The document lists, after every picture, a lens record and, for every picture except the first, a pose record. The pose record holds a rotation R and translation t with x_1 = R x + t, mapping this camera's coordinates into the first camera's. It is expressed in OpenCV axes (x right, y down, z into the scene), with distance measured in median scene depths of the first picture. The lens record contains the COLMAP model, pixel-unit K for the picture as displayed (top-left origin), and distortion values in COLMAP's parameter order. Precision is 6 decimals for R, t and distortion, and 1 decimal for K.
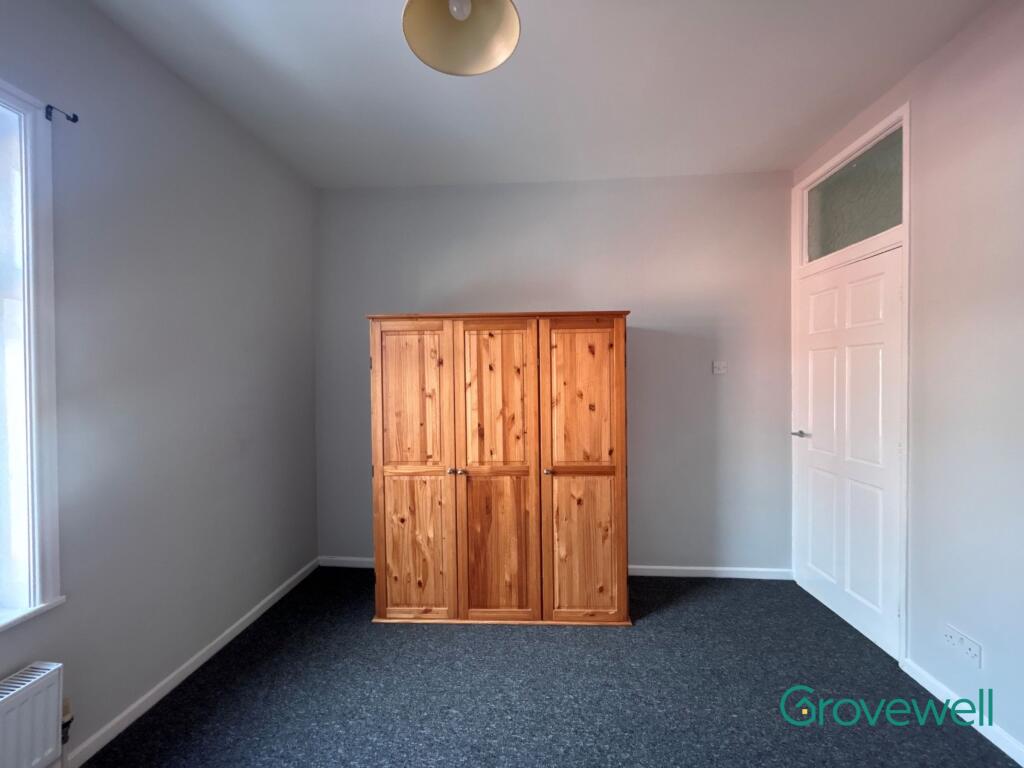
lens RADIAL K [[415.2, 0, 510.6], [0, 415.2, 382.5], [0, 0, 1]] dist [-0.001620, -0.001116]
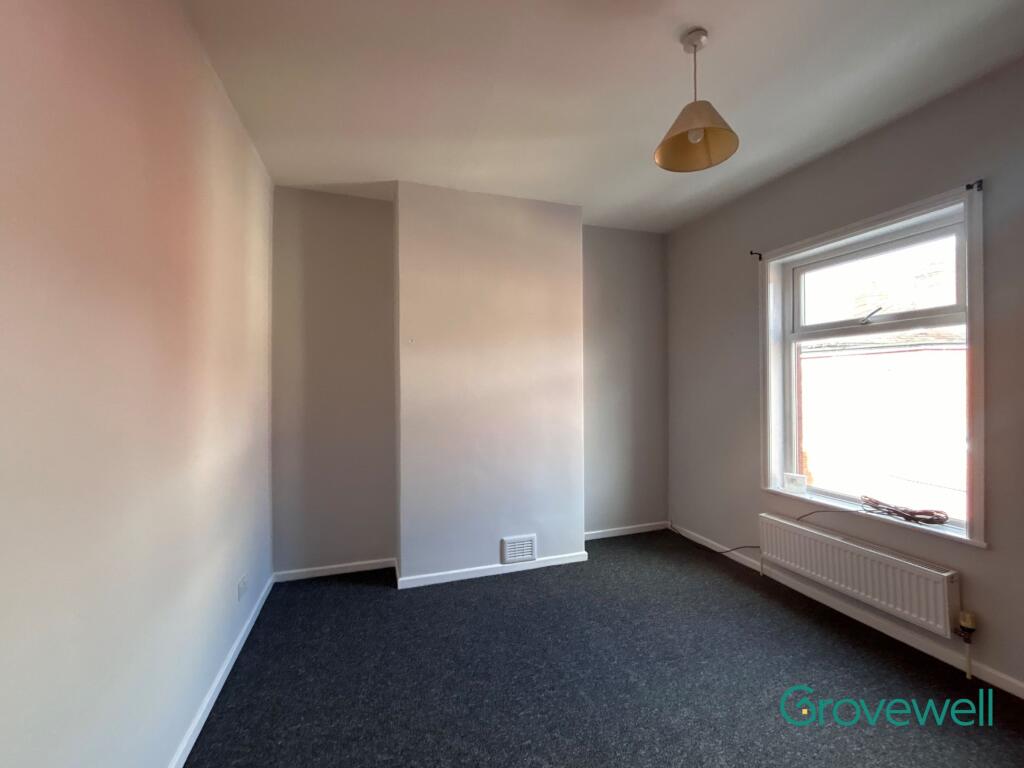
lens RADIAL K [[415.2, 0, 512.1], [0, 415.2, 383.7], [0, 0, 1]] dist [-0.001620, -0.001116]
pose [[-0.919238, 0.008170, -0.393617, 0.518367], [0.005096, 0.999948, 0.008854, -0.007875], [0.393669, 0.006133, -0.919232, 1.009507]]
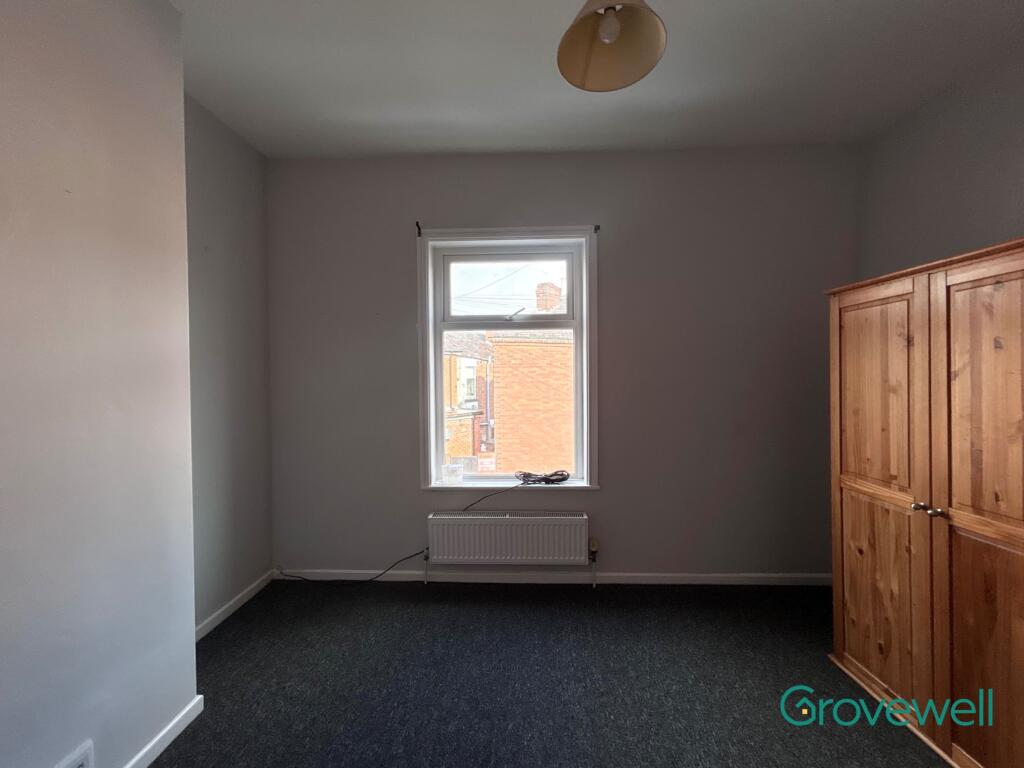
lens RADIAL K [[415.2, 0, 510.2], [0, 415.2, 382.9], [0, 0, 1]] dist [-0.001620, -0.001116]
pose [[0.039669, 0.025162, -0.998896, 0.476046], [-0.002540, 0.999682, 0.025081, 0.003945], [0.999210, 0.001542, 0.039721, 0.328917]]
